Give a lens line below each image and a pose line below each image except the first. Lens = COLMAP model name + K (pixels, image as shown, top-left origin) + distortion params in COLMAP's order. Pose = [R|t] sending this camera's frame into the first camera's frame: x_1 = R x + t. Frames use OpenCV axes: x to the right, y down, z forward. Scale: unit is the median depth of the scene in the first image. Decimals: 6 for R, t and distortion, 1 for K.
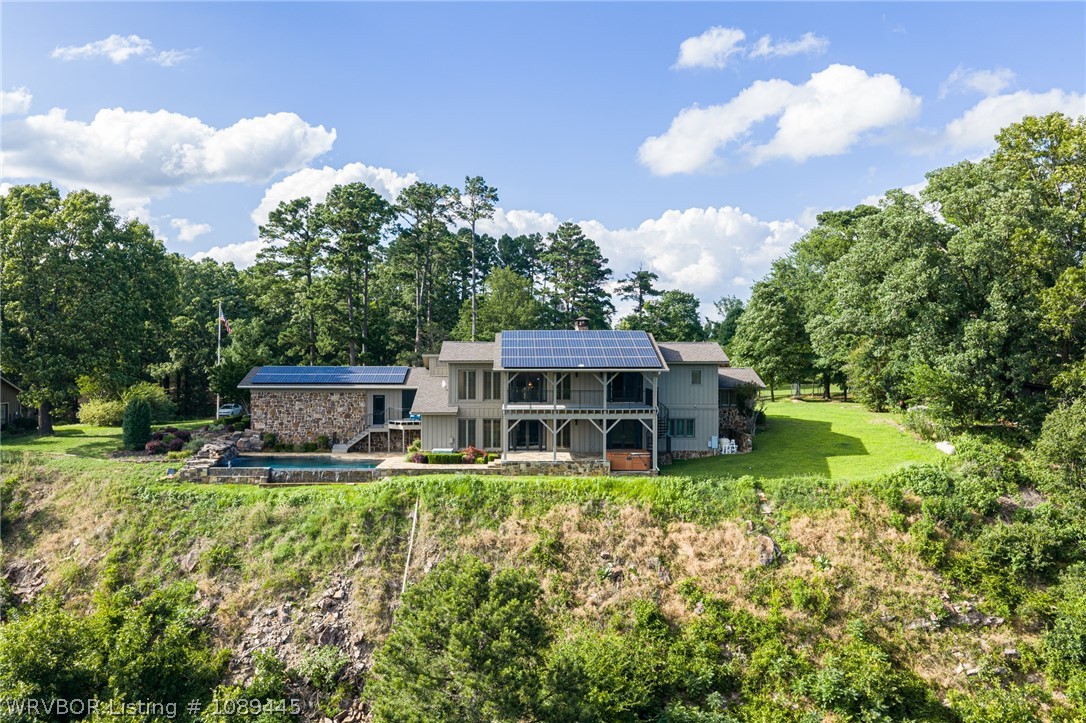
lens RADIAL K [[898.4, 0, 546.2], [0, 898.4, 363.1], [0, 0, 1]] dist [0.021718, -0.040298]
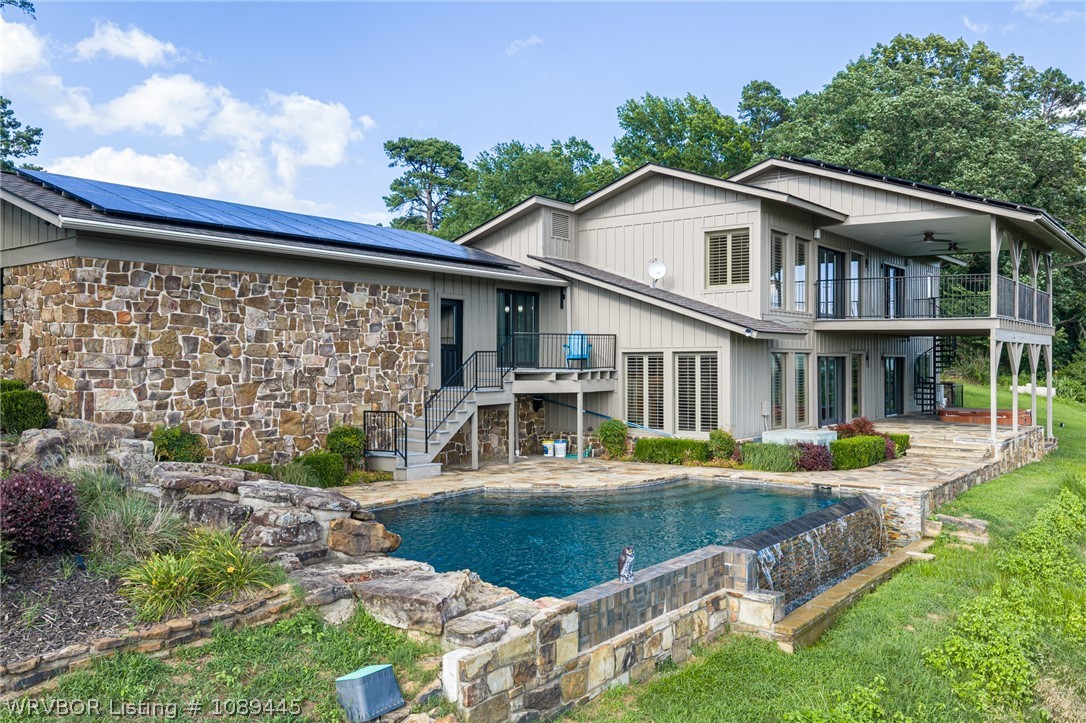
lens RADIAL K [[898.4, 0, 549.9], [0, 898.4, 358.9], [0, 0, 1]] dist [0.021718, -0.040298]
pose [[0.628659, -0.001063, 0.777680, -0.503574], [0.007851, 0.999957, -0.004979, 0.070785], [-0.777641, 0.009235, 0.628640, 0.890887]]
